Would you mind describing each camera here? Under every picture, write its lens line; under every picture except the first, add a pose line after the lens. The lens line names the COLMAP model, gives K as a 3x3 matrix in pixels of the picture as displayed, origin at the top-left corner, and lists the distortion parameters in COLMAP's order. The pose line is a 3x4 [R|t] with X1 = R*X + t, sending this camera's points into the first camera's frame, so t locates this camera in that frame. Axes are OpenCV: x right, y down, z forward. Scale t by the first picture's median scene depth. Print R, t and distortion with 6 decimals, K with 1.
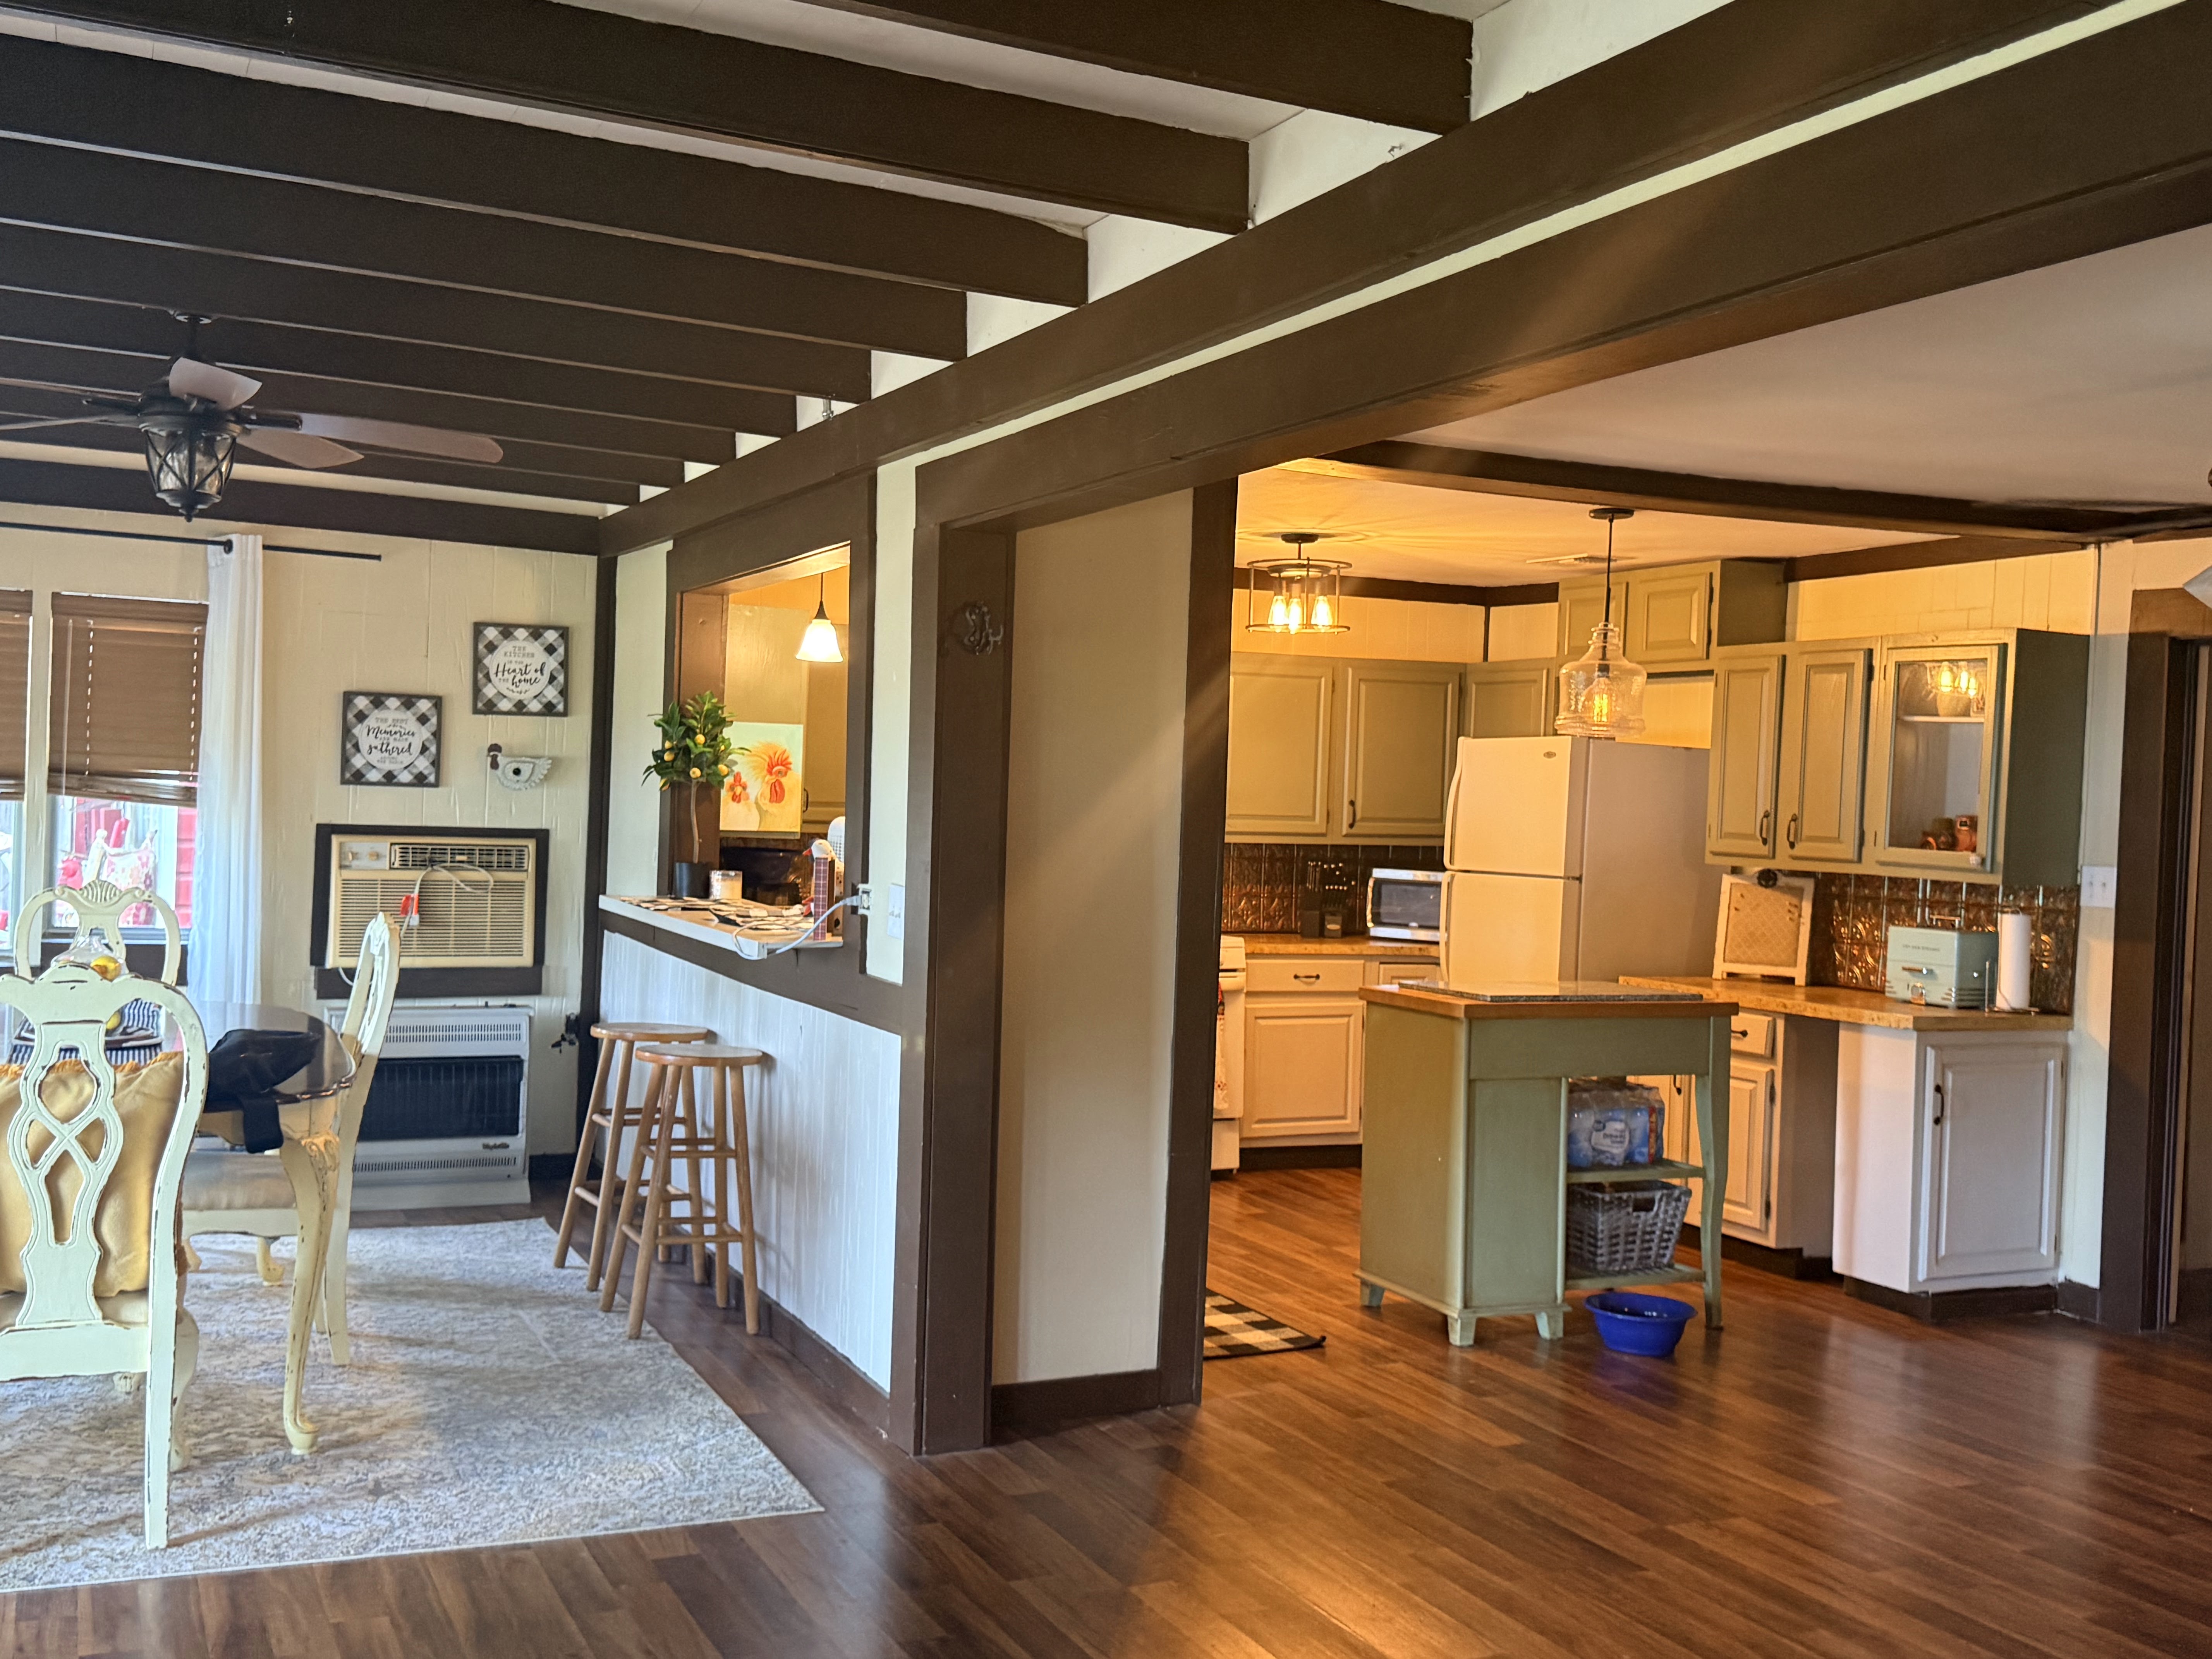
lens RADIAL K [[2211.2, 0, 1129.6], [0, 2211.2, 765.7], [0, 0, 1]] dist [0.097302, 0.000000]
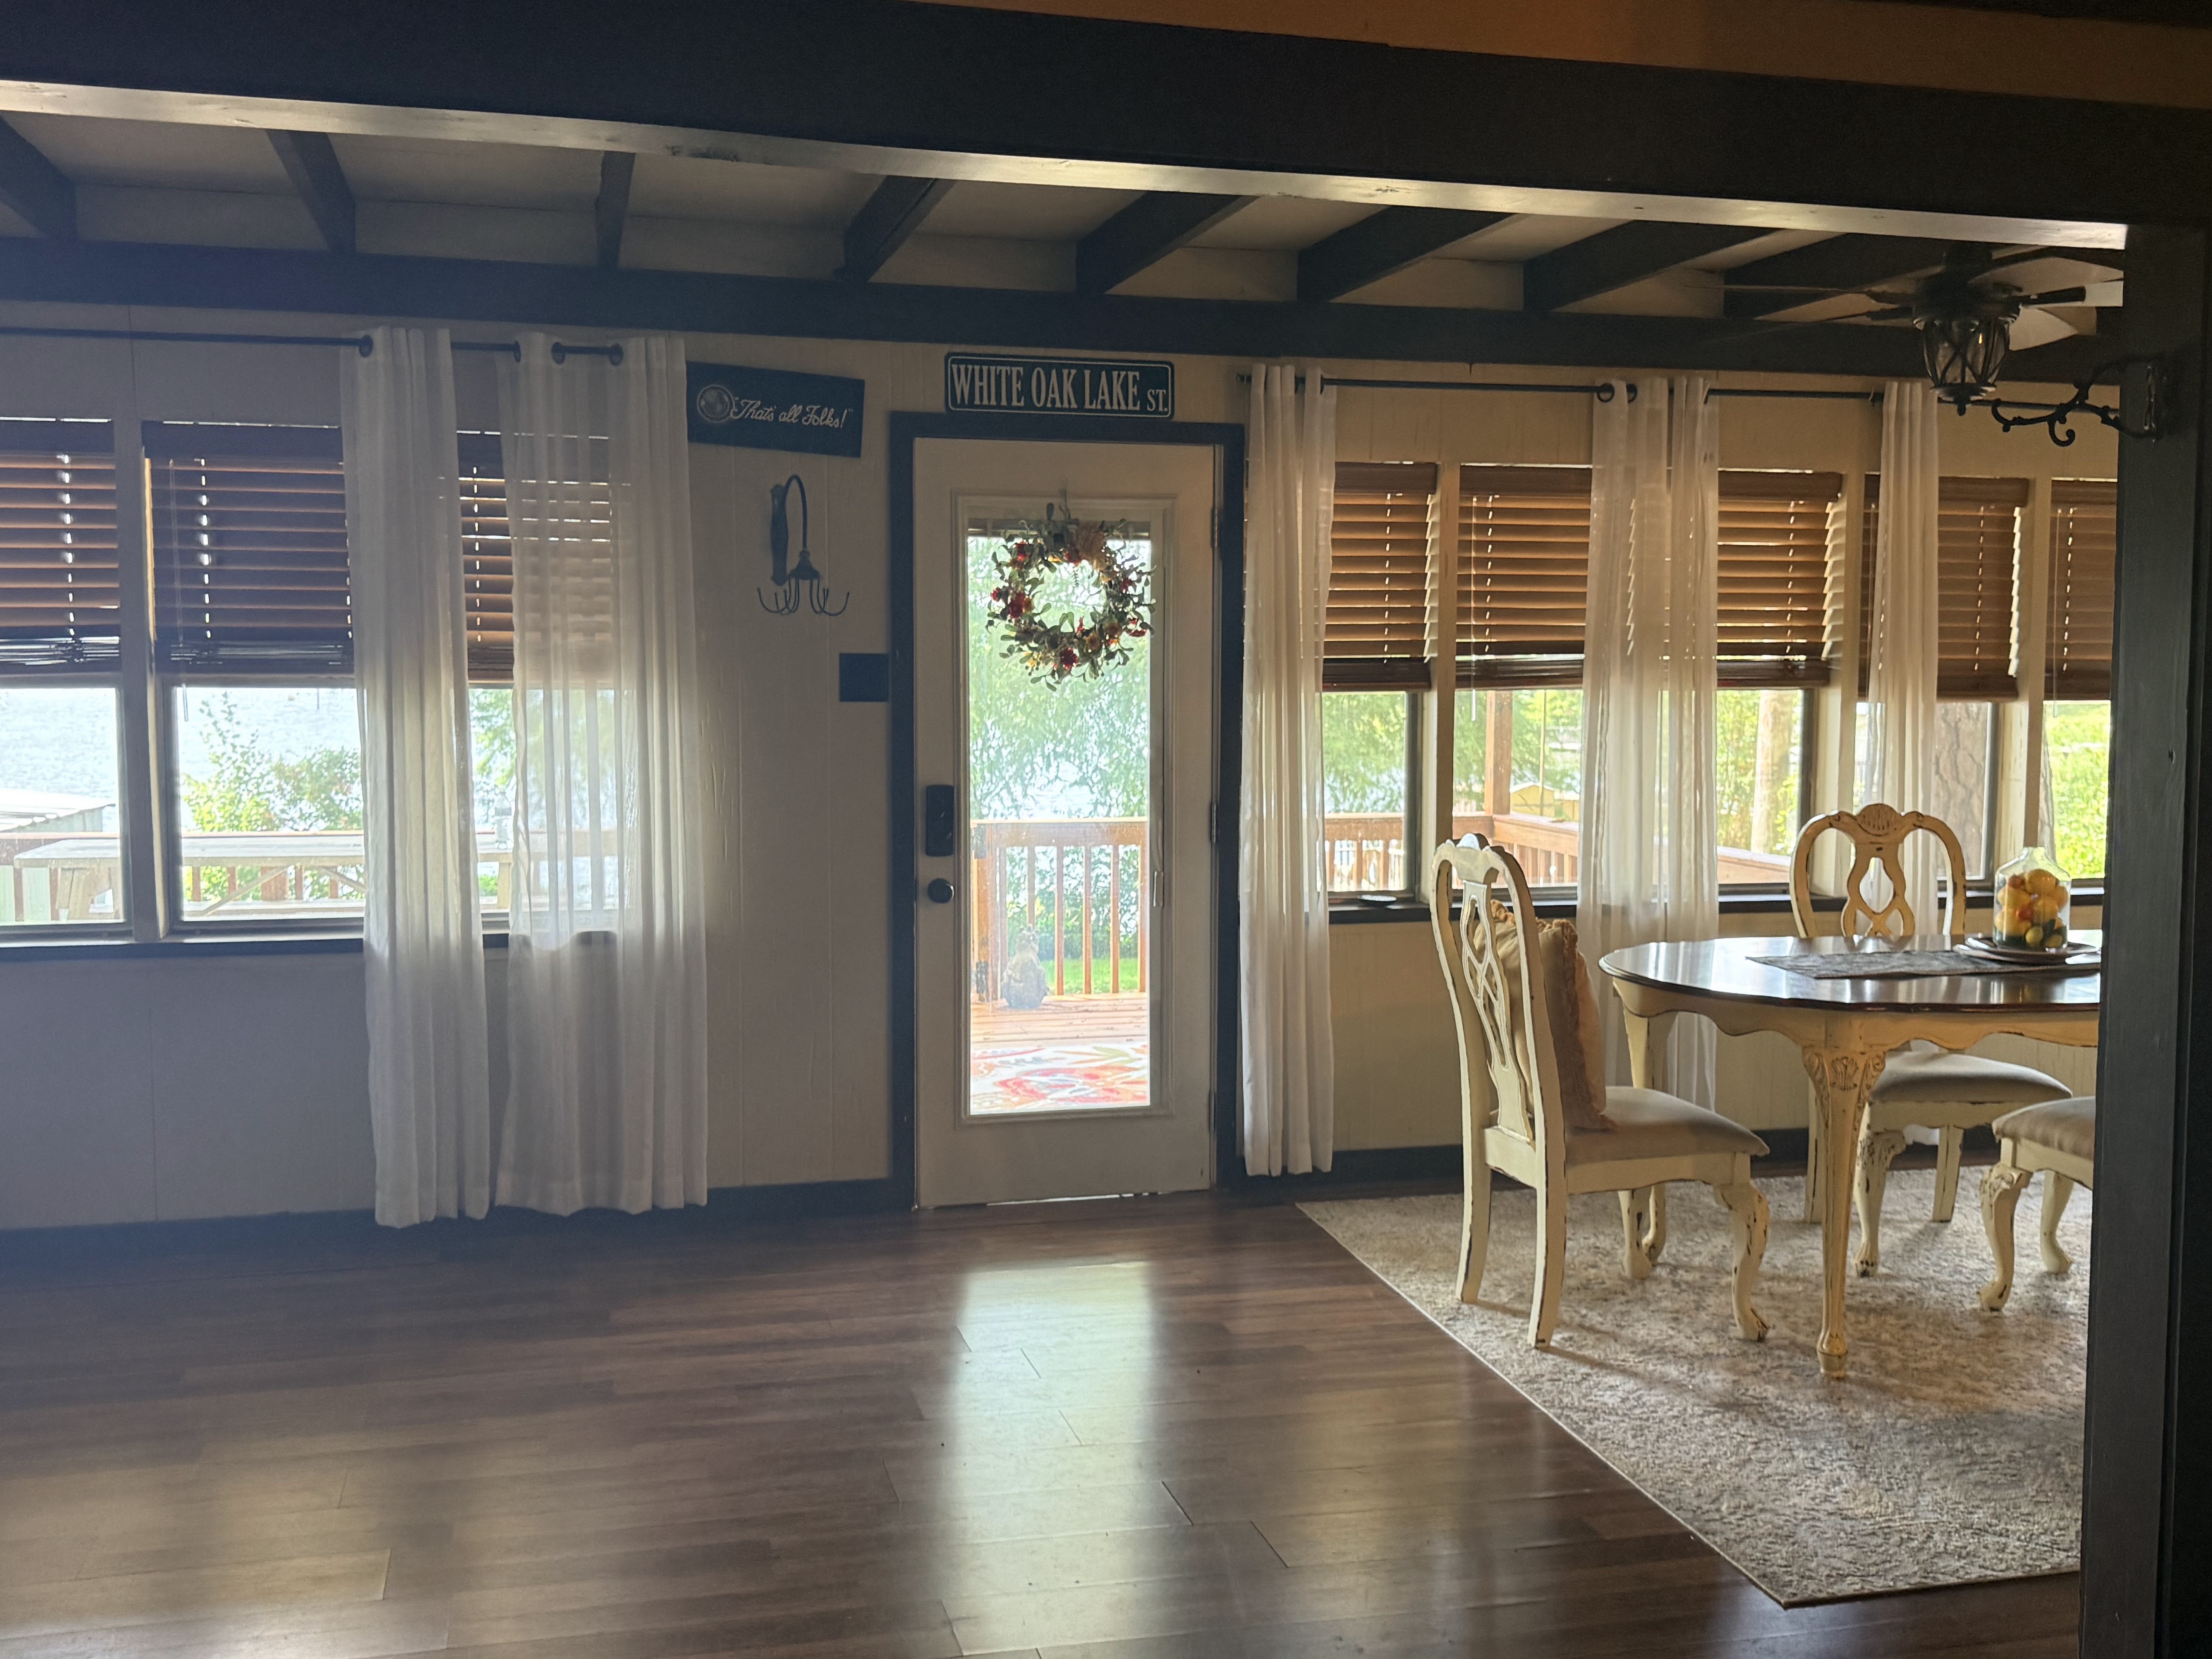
lens RADIAL K [[2211.2, 0, 1125.7], [0, 2211.2, 849.9], [0, 0, 1]] dist [0.097302, 0.000000]
pose [[-0.181044, 0.044846, -0.982452, 0.482000], [0.003892, 0.998985, 0.044884, 0.025600], [0.983467, 0.004302, -0.181035, 0.668302]]
